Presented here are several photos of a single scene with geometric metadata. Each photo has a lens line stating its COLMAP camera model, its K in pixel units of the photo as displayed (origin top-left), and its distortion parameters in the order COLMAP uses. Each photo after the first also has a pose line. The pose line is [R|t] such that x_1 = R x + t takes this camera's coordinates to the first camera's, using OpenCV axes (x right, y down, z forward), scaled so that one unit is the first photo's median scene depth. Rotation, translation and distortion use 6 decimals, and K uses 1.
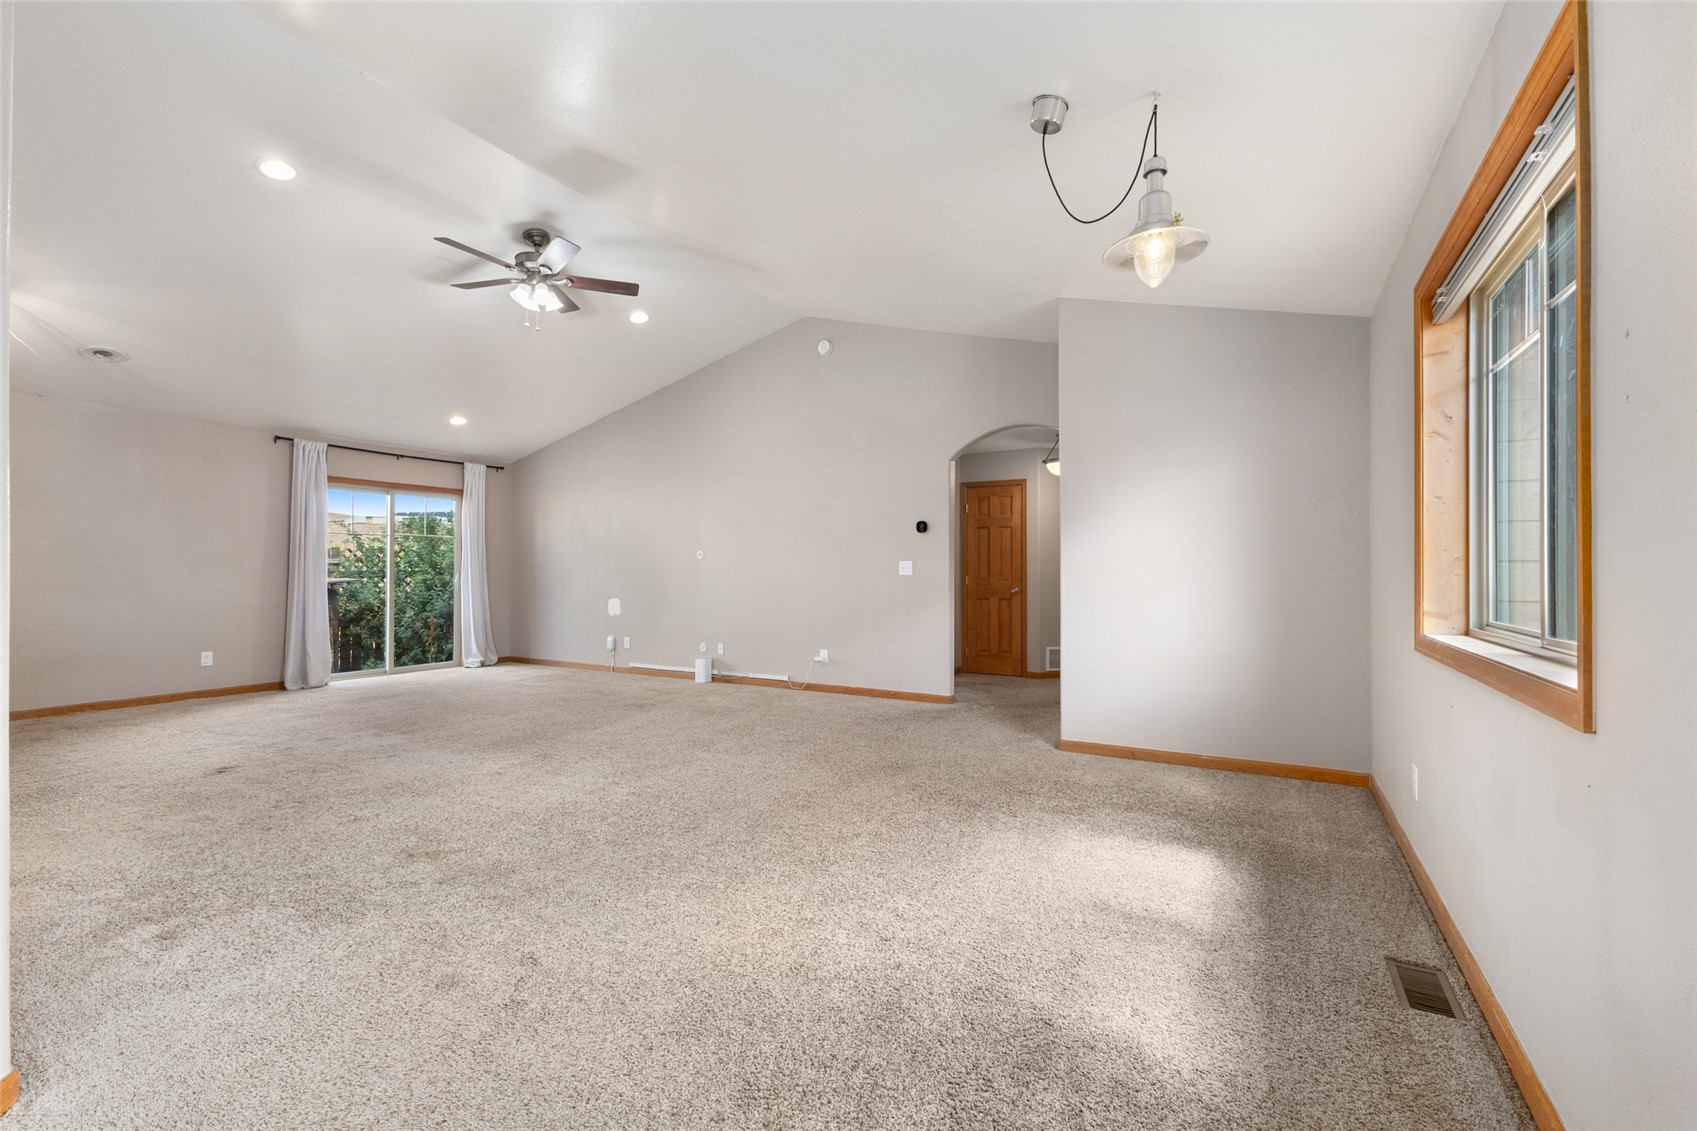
lens RADIAL K [[736.9, 0, 844.5], [0, 736.9, 564.3], [0, 0, 1]] dist [0.012211, -0.003489]
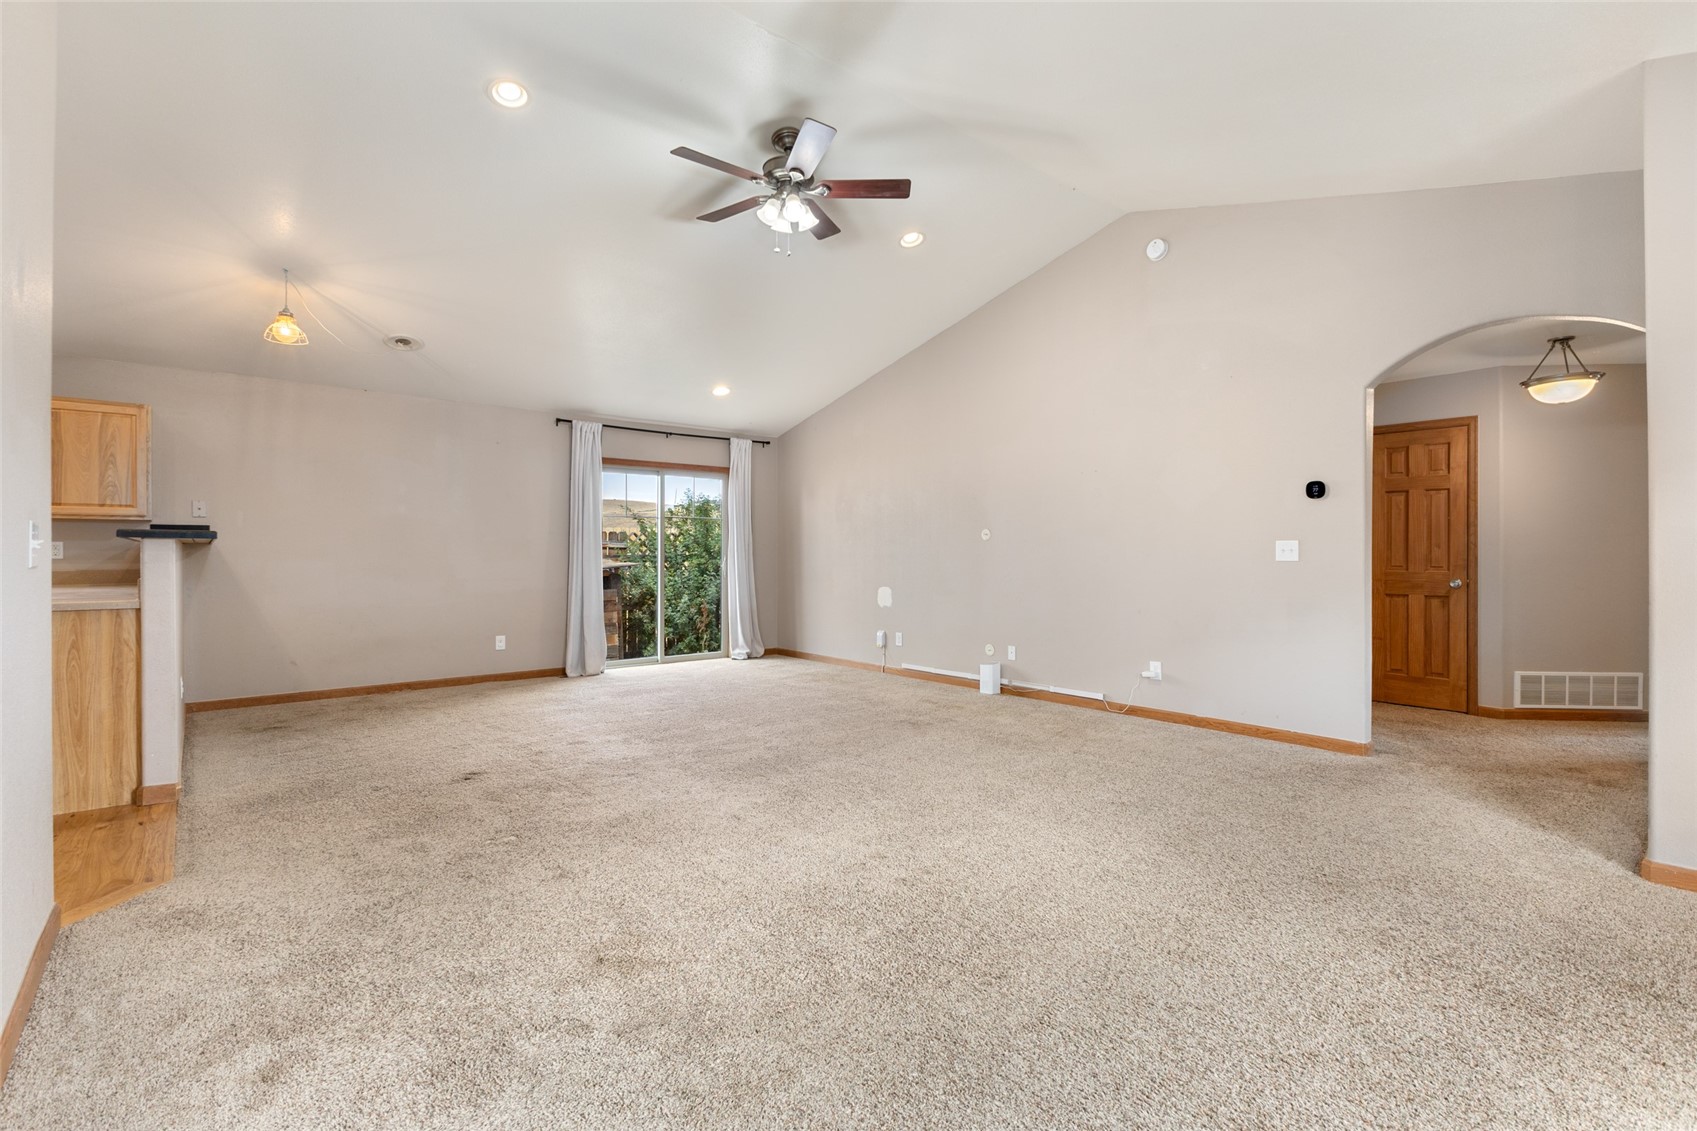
lens RADIAL K [[782.9, 0, 844.5], [0, 782.9, 557.8], [0, 0, 1]] dist [0.000830, -0.000977]
pose [[0.936104, 0.000451, -0.351724, -0.057665], [0.004421, 0.999905, 0.013049, 0.000344], [0.351696, -0.013770, 0.936013, 0.213395]]
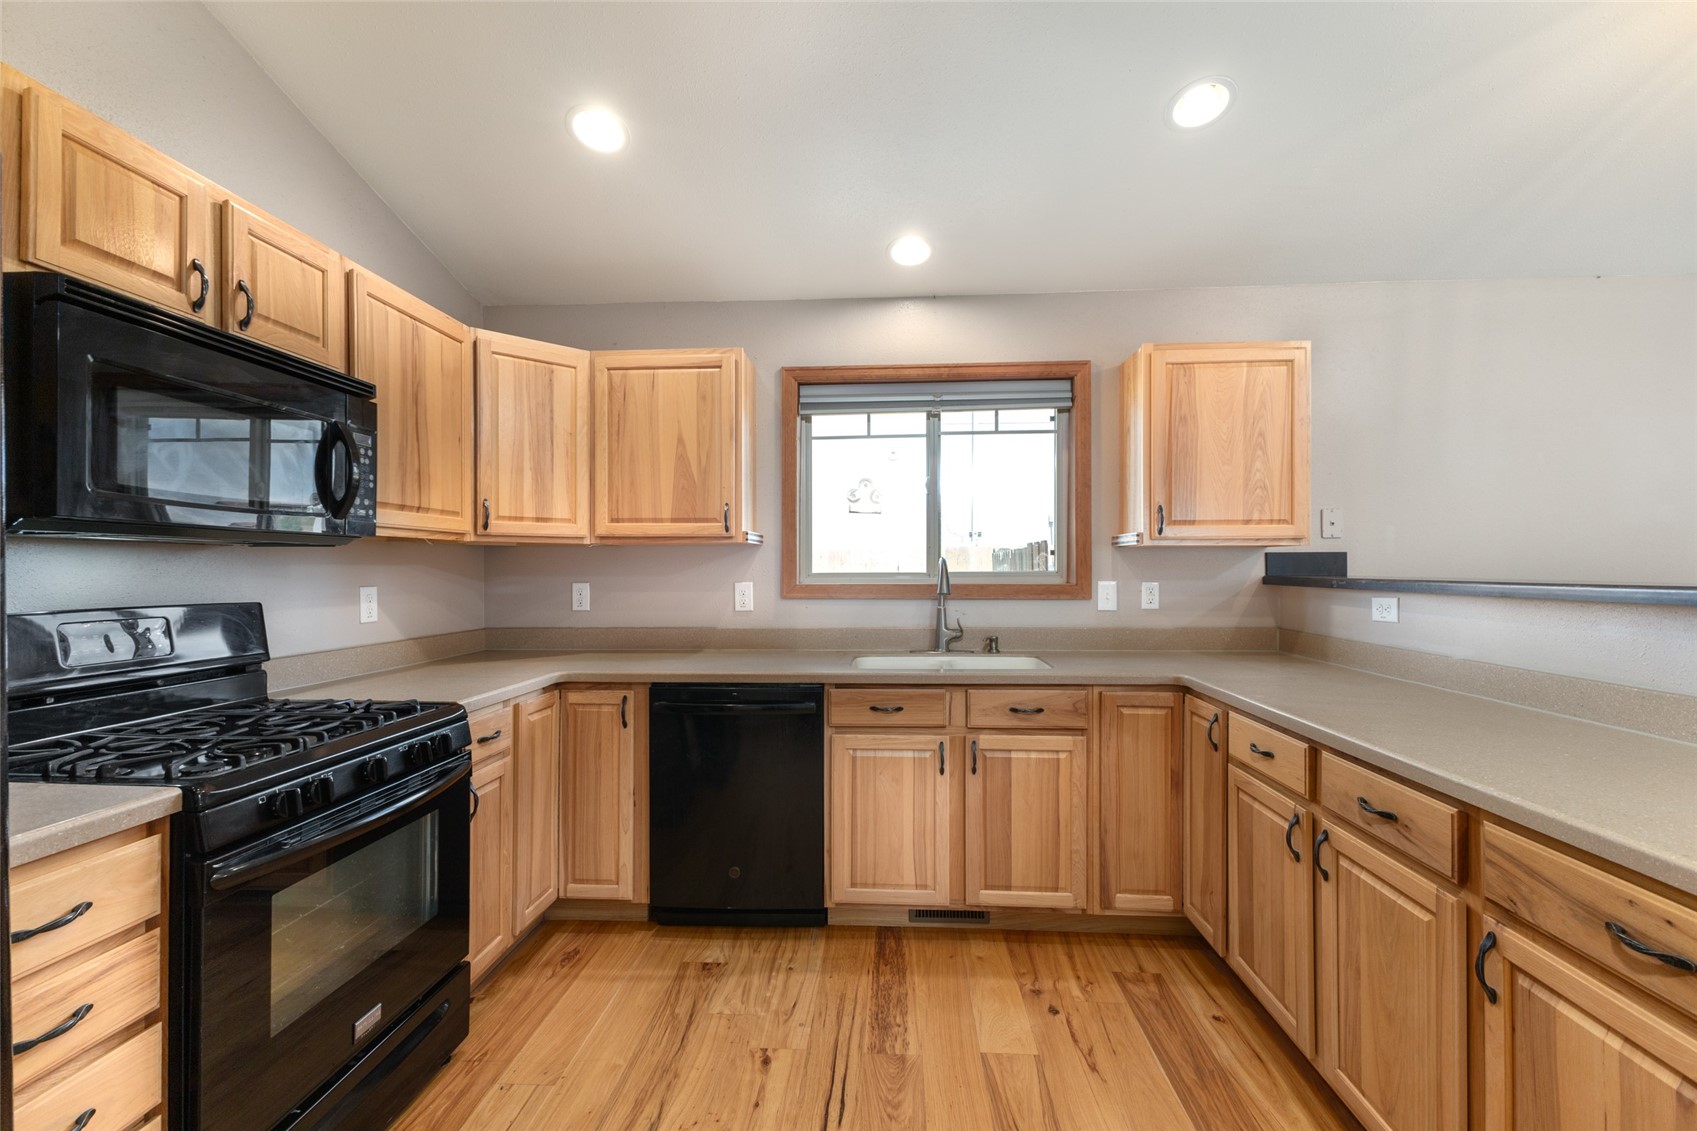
lens RADIAL K [[736.9, 0, 866.0], [0, 736.9, 566.7], [0, 0, 1]] dist [0.012211, -0.003489]
pose [[0.440647, -0.002398, -0.897677, -0.926762], [0.012426, 0.999917, 0.003428, -0.030363], [0.897594, -0.012665, 0.440641, 0.323516]]
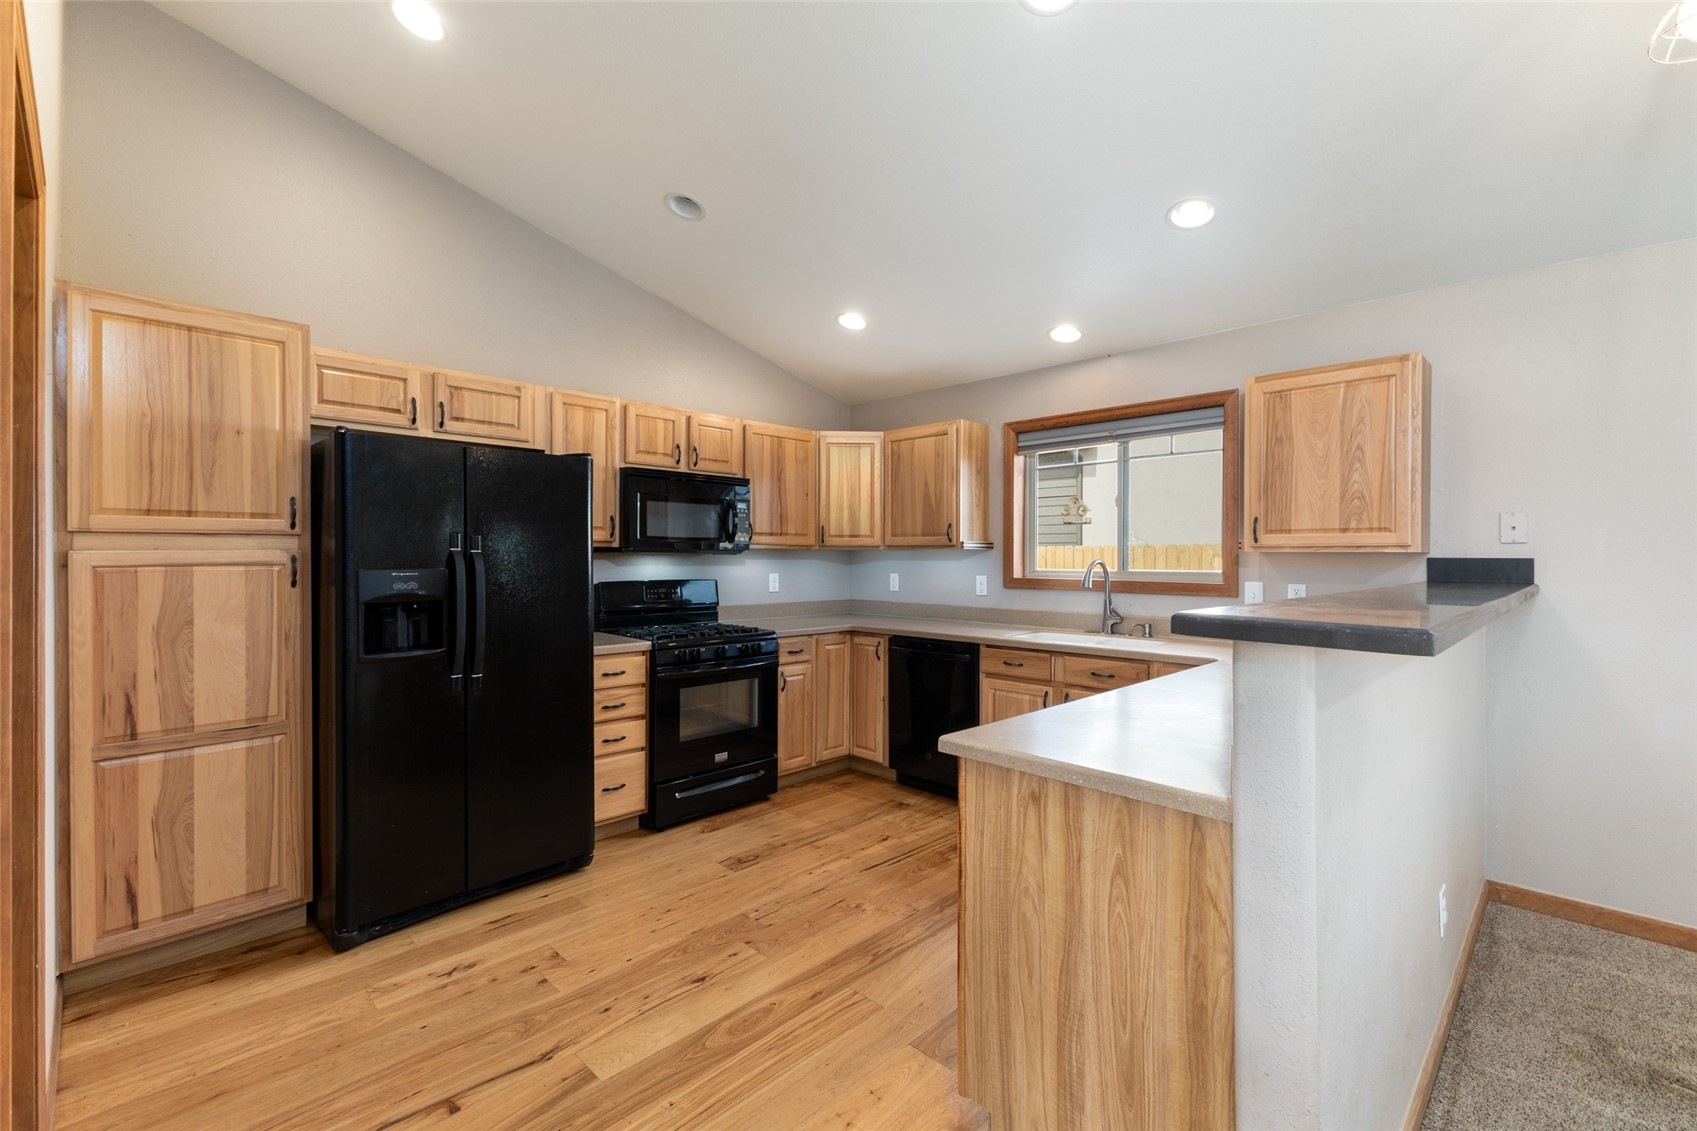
lens RADIAL K [[736.9, 0, 851.8], [0, 736.9, 554.6], [0, 0, 1]] dist [0.012211, -0.003489]
pose [[-0.259355, -0.004410, -0.965772, -0.622921], [0.005825, 0.999964, -0.006131, -0.037098], [0.965765, -0.007216, -0.259320, 0.588555]]
